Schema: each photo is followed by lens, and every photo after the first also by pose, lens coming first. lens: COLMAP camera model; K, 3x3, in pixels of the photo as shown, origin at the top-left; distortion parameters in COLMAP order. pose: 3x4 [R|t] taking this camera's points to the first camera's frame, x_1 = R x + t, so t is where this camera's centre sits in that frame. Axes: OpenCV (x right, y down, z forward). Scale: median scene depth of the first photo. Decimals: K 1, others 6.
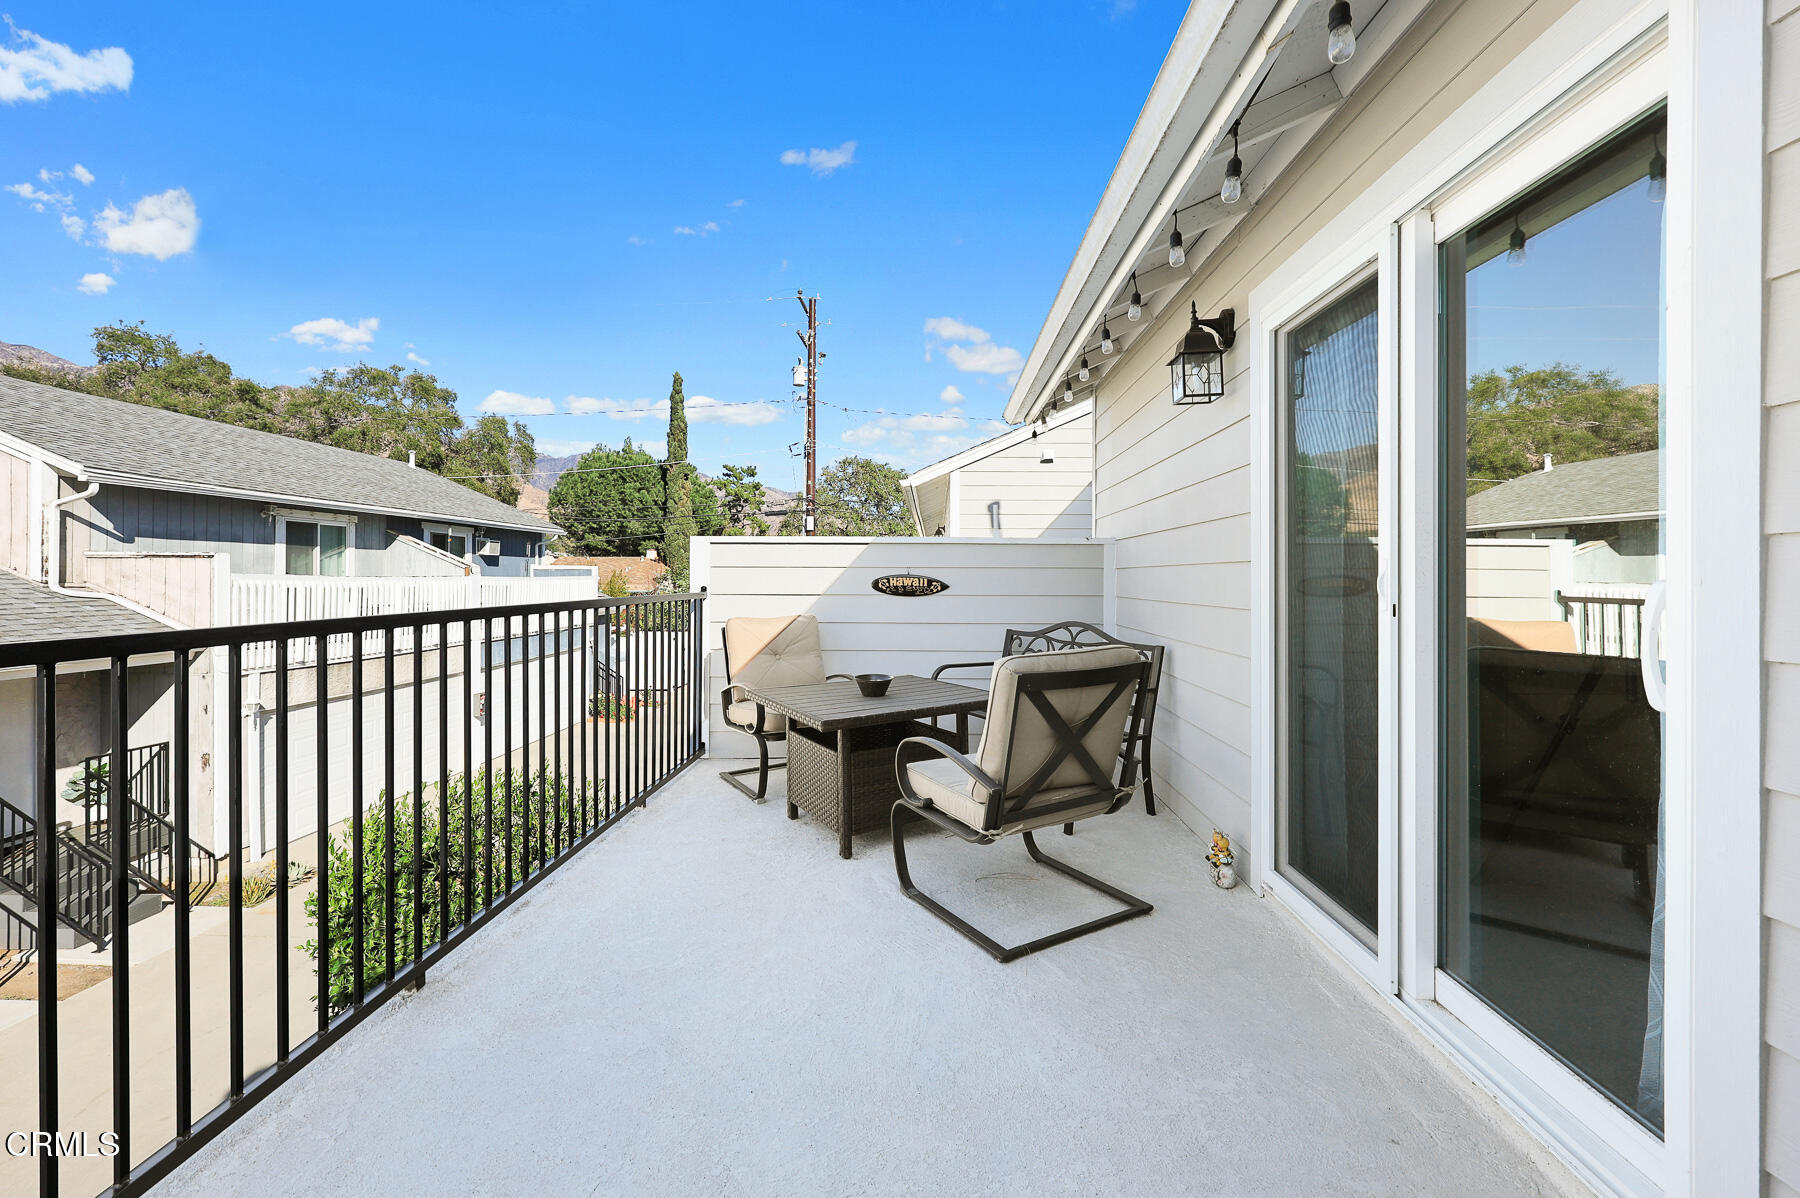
lens RADIAL K [[710.5, 0, 900.0], [0, 710.5, 599.0], [0, 0, 1]] dist [-0.002786, -0.000190]
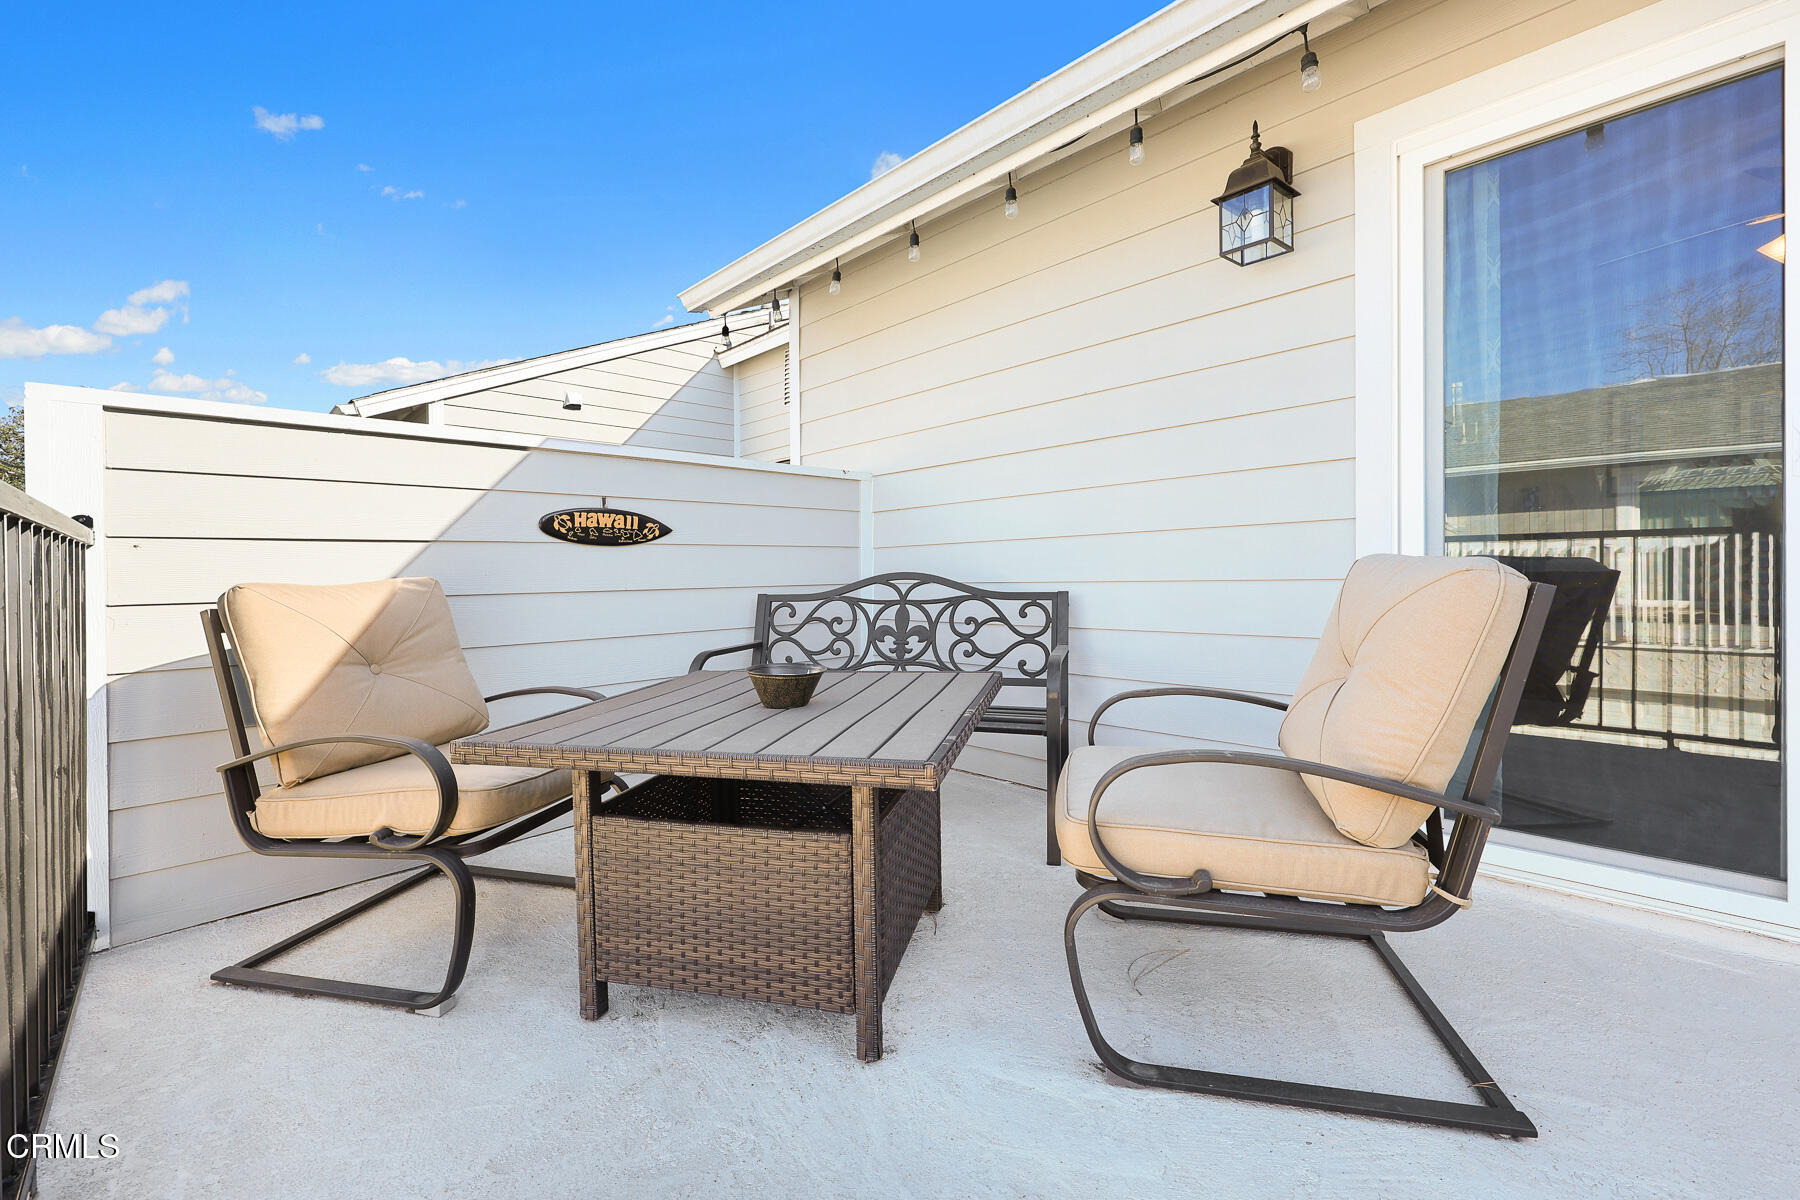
lens RADIAL K [[710.5, 0, 900.0], [0, 710.5, 600.0], [0, 0, 1]] dist [-0.002786, -0.000190]
pose [[0.706730, -0.041930, 0.706240, -0.257469], [0.035224, 0.999090, 0.024068, 0.039198], [-0.706606, 0.007867, 0.707564, 0.450366]]
